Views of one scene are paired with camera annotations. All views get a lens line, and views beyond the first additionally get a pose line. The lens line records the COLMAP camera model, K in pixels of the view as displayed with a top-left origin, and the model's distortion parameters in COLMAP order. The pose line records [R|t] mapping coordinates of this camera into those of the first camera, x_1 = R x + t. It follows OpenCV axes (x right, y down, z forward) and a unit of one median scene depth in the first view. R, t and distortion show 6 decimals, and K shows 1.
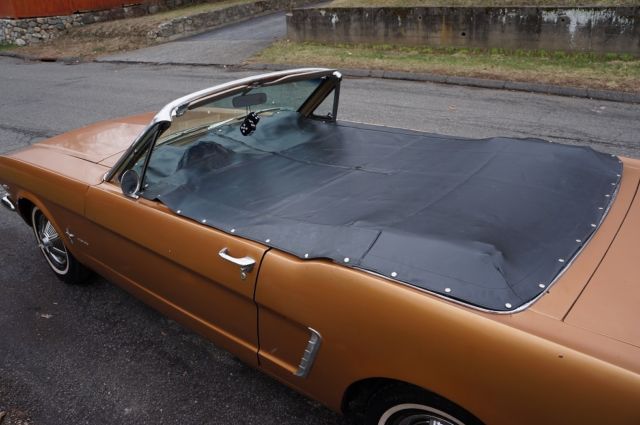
lens RADIAL K [[500.7, 0, 321.2], [0, 500.7, 213.3], [0, 0, 1]] dist [-0.179703, 0.122536]
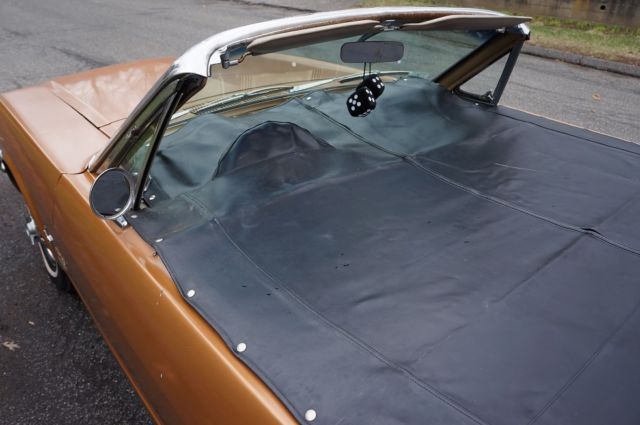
lens RADIAL K [[500.7, 0, 317.4], [0, 500.7, 210.3], [0, 0, 1]] dist [-0.179703, 0.122536]
pose [[0.977505, 0.157469, -0.140308, -0.024910], [-0.146425, 0.985485, 0.085899, -0.023920], [0.151798, -0.063422, 0.986375, 0.112492]]
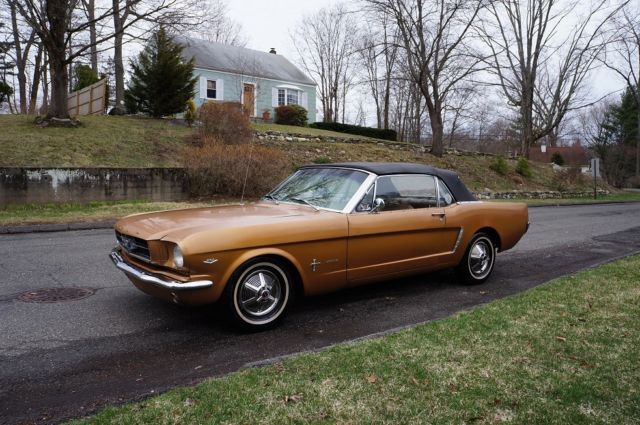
lens RADIAL K [[500.7, 0, 318.7], [0, 500.7, 210.7], [0, 0, 1]] dist [-0.179703, 0.122536]
pose [[0.244878, -0.026874, 0.969182, -0.489333], [0.374762, 0.924546, -0.069053, 0.001834], [-0.894197, 0.380122, 0.236472, 0.151599]]
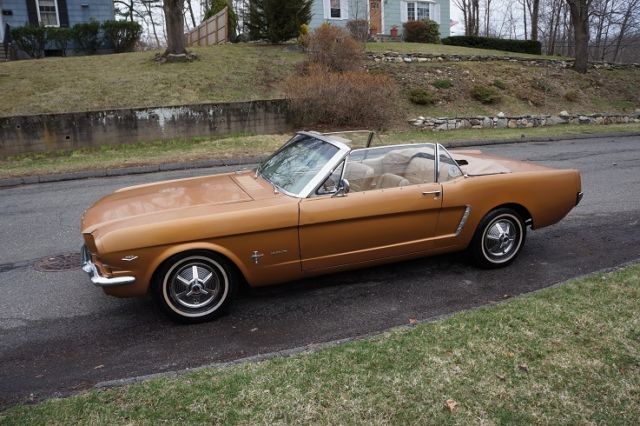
lens RADIAL K [[500.7, 0, 317.6], [0, 500.7, 211.0], [0, 0, 1]] dist [-0.179703, 0.122536]
pose [[0.526493, -0.181317, 0.830620, -0.390799], [0.354585, 0.934795, -0.020698, 0.004686], [-0.772706, 0.305423, 0.556455, 0.023024]]
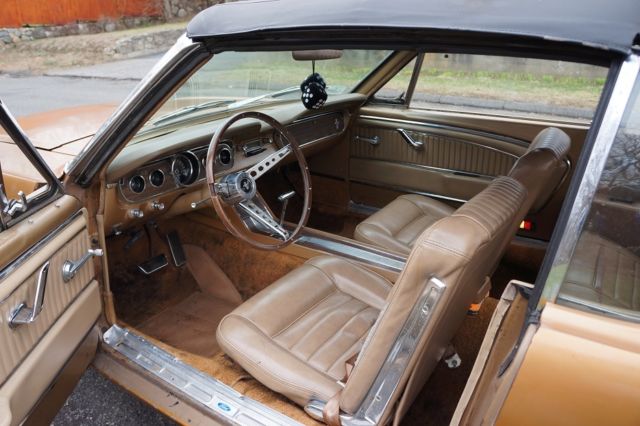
lens RADIAL K [[500.7, 0, 319.3], [0, 500.7, 216.8], [0, 0, 1]] dist [-0.179703, 0.122536]
pose [[0.995681, 0.010179, 0.092278, -0.048853], [-0.004887, 0.998339, -0.057400, 0.003374], [-0.092709, 0.056702, 0.994077, 0.100032]]
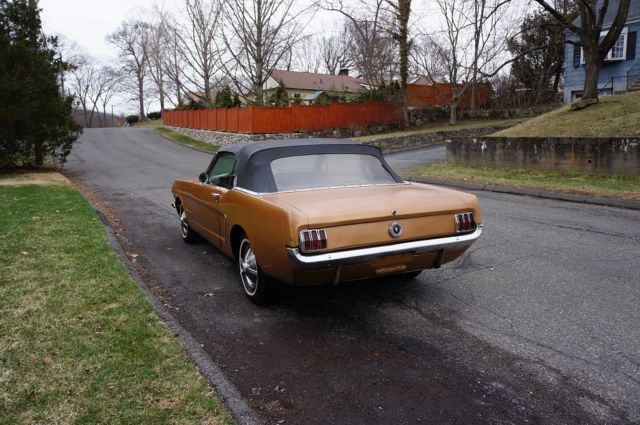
lens RADIAL K [[500.7, 0, 319.0], [0, 500.7, 214.2], [0, 0, 1]] dist [-0.179703, 0.122536]
pose [[0.903164, 0.093096, -0.419080, 0.240096], [-0.195392, 0.958372, -0.208197, 0.104216], [0.382252, 0.269921, 0.883757, -0.185537]]
